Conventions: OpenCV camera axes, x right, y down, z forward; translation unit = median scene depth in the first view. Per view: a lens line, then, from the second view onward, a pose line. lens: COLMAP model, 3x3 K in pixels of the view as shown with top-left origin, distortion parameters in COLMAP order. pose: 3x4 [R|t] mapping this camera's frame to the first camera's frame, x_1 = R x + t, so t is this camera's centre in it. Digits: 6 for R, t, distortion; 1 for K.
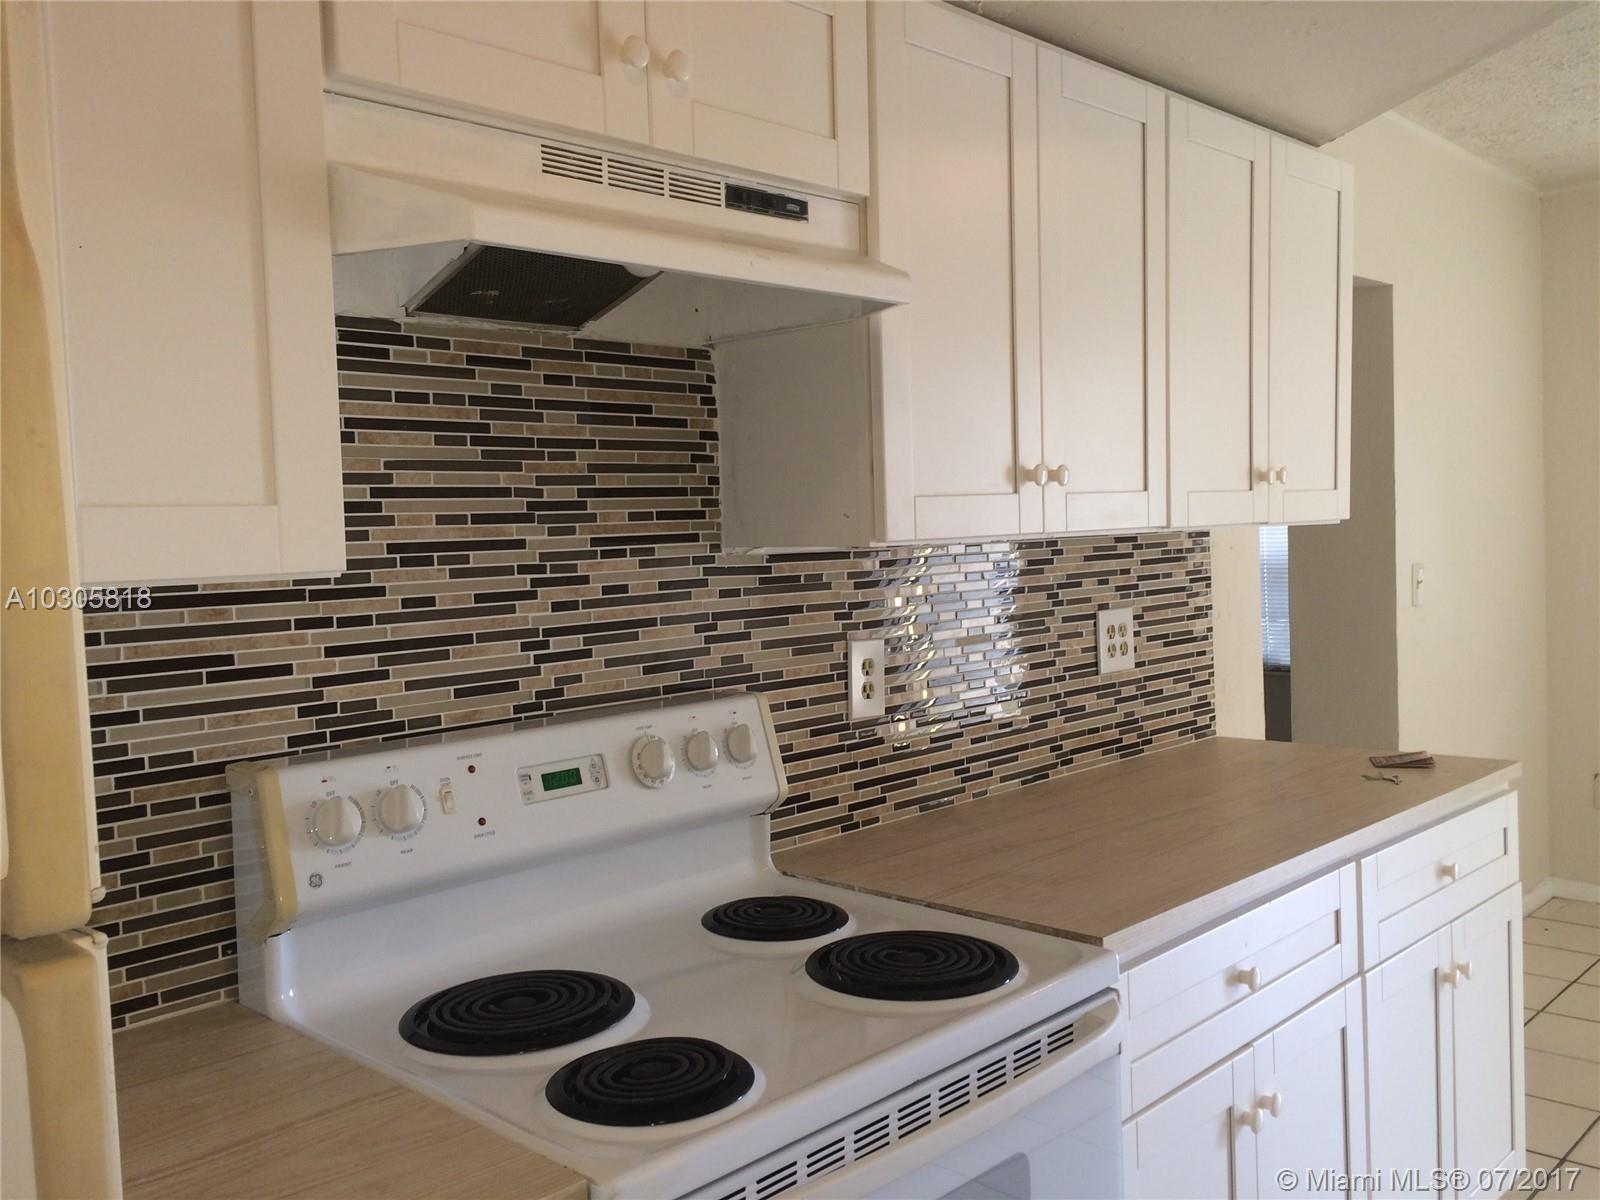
lens RADIAL K [[1368.7, 0, 807.9], [0, 1368.7, 596.5], [0, 0, 1]] dist [0.050888, -0.048055]
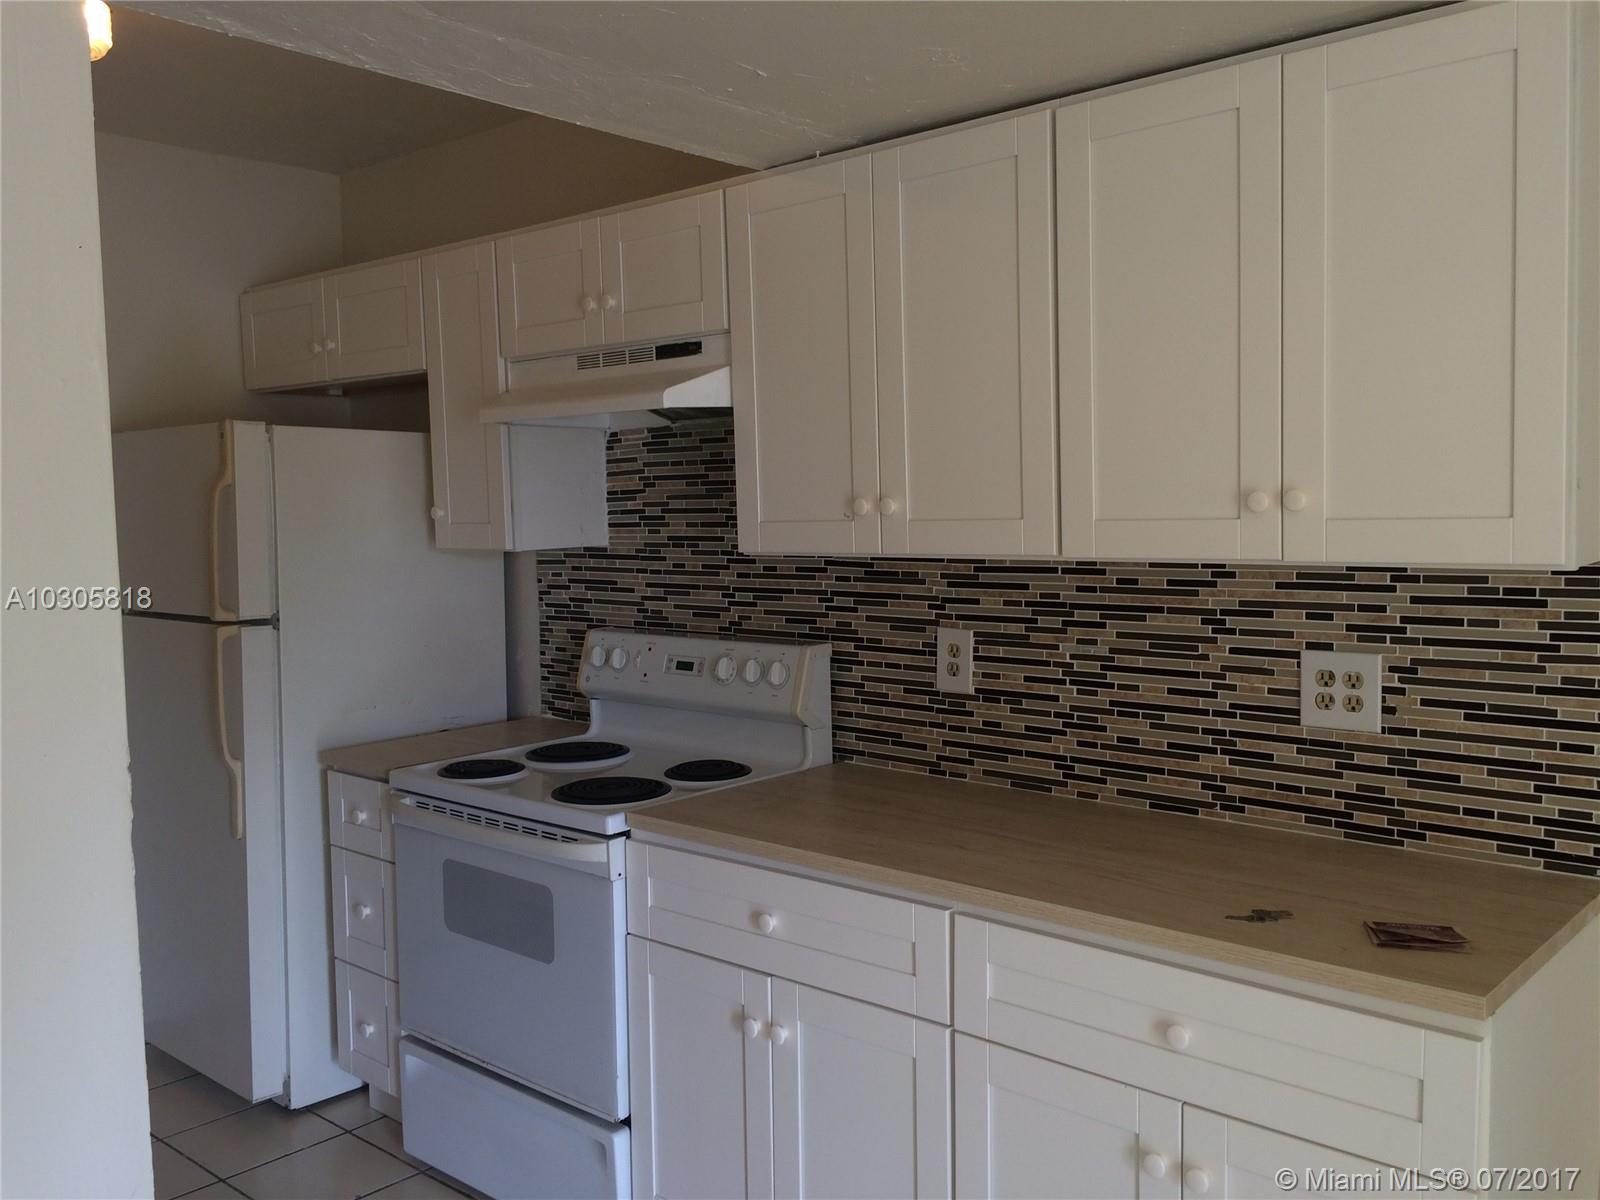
lens RADIAL K [[1368.7, 0, 800.7], [0, 1368.7, 593.8], [0, 0, 1]] dist [0.050888, -0.048055]
pose [[0.046064, 0.101590, -0.993759, 1.284474], [-0.035023, 0.994368, 0.100029, -0.120713], [0.998324, 0.030196, 0.049362, 0.811497]]
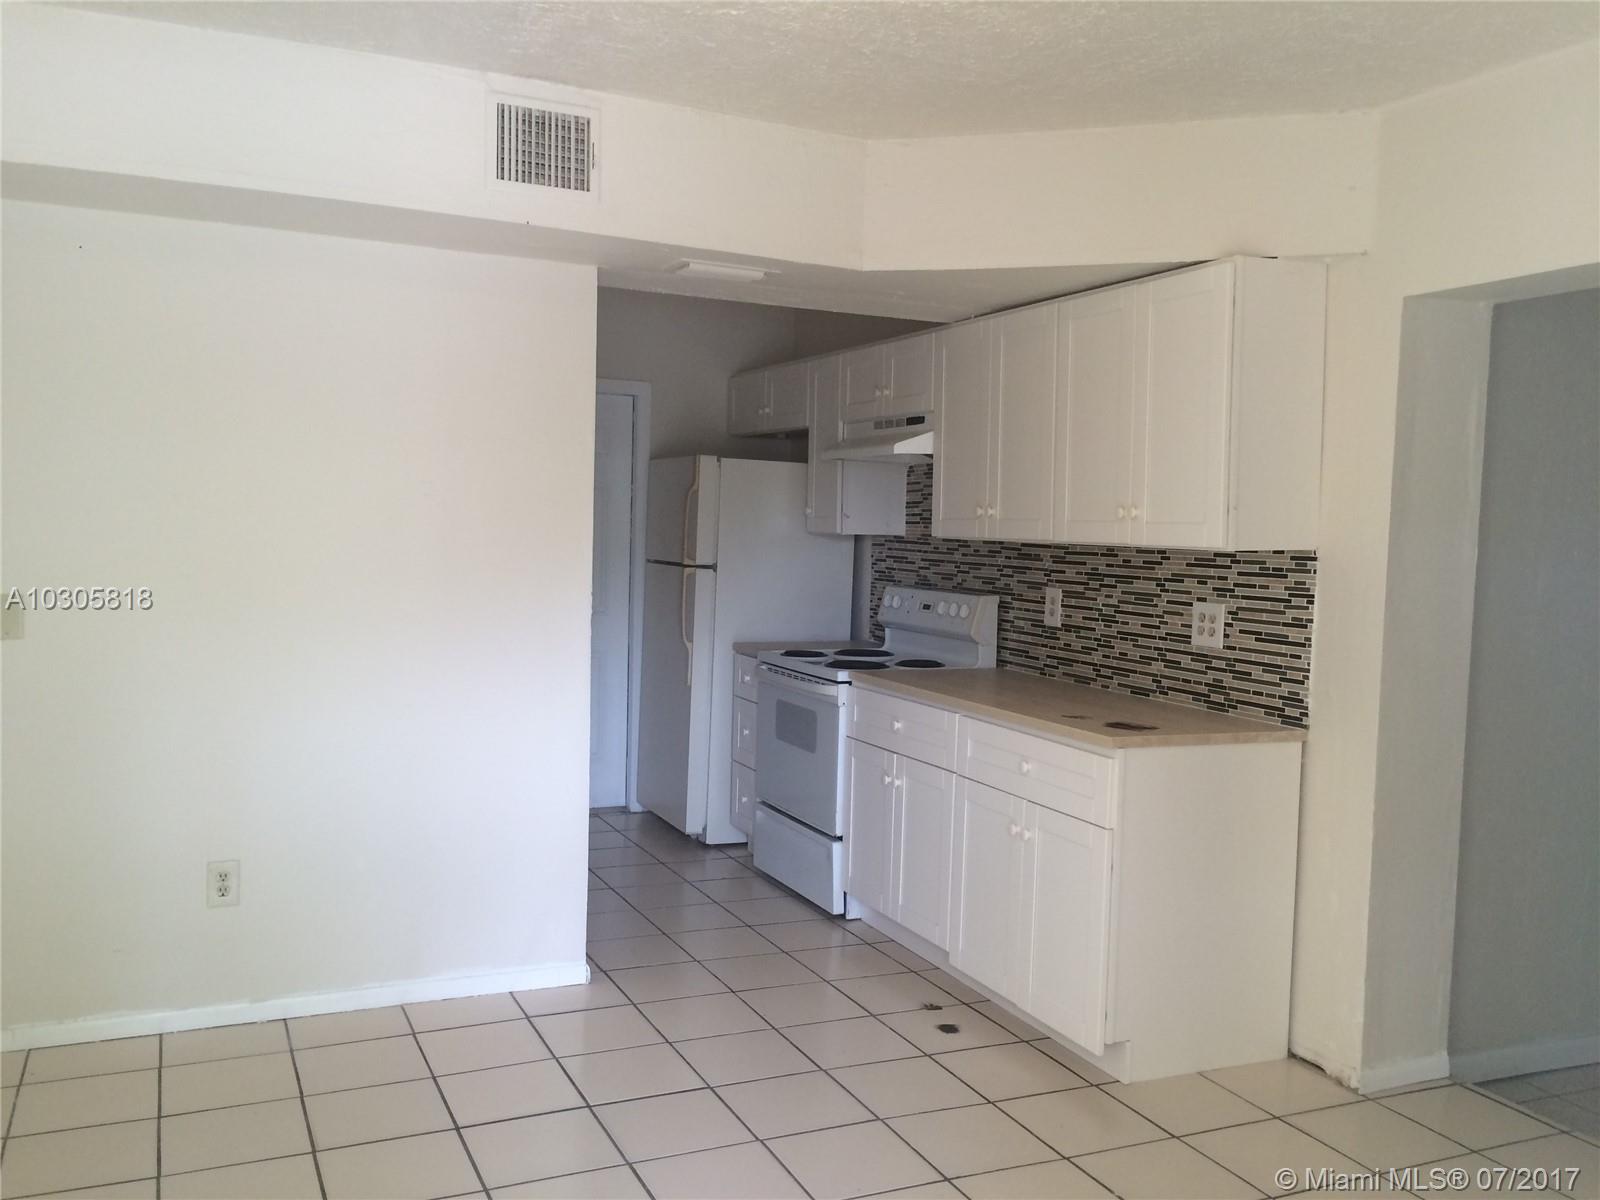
lens RADIAL K [[1368.7, 0, 803.4], [0, 1368.7, 596.7], [0, 0, 1]] dist [0.050888, -0.048055]
pose [[-0.366105, 0.074482, -0.927588, 2.158039], [-0.062587, 0.992564, 0.104401, -0.152009], [0.928467, 0.096276, -0.358721, 1.419223]]
